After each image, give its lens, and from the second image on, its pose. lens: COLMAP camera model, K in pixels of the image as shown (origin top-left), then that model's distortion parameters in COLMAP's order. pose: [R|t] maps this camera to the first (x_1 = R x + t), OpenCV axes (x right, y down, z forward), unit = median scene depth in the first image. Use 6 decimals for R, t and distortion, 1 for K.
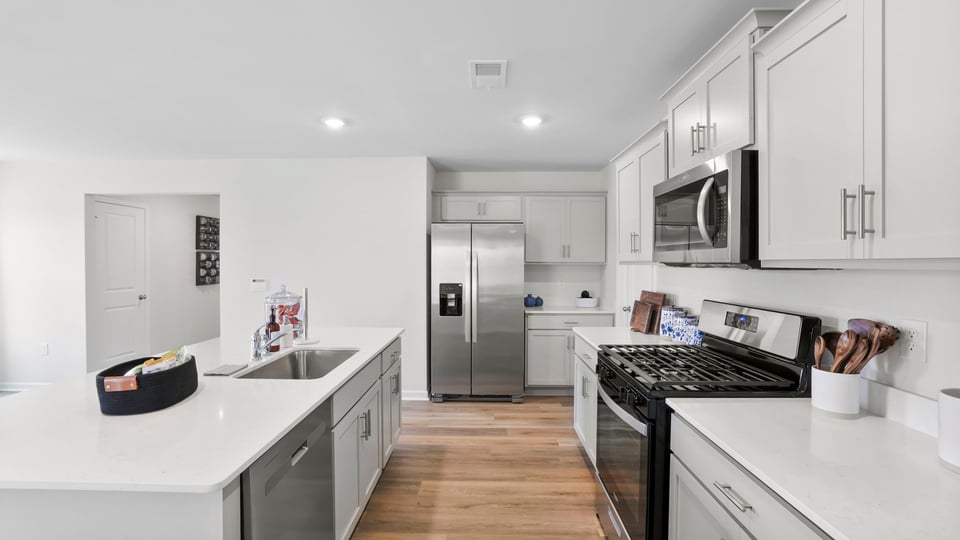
lens RADIAL K [[423.7, 0, 480.0], [0, 423.7, 270.0], [0, 0, 1]] dist [-0.031674, 0.000259]
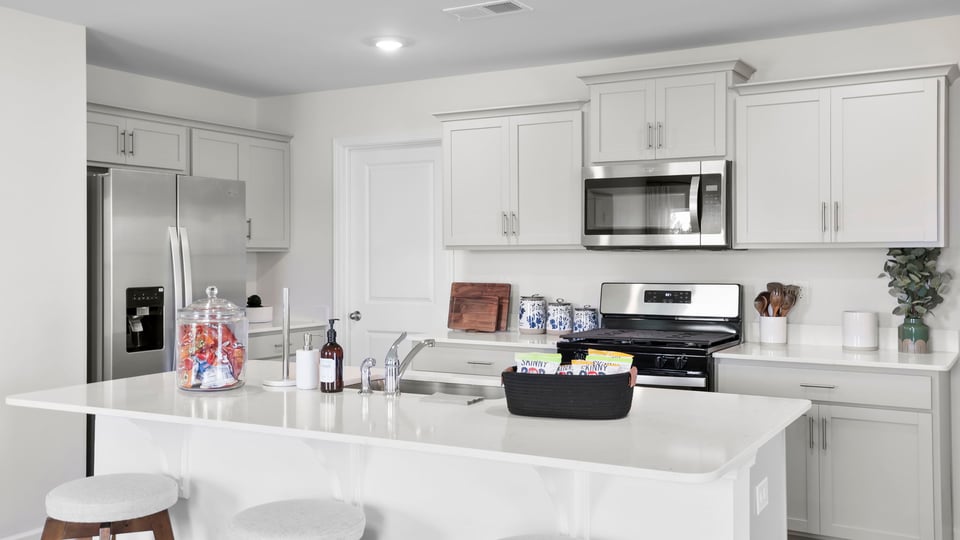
lens RADIAL K [[922.0, 0, 482.3], [0, 922.0, 256.2], [0, 0, 1]] dist [0.029582, 0.030196]
pose [[0.480152, -0.003284, 0.877179, -1.545762], [0.017731, 0.999825, -0.005962, 0.014187], [-0.877006, 0.018416, 0.480126, 0.183754]]
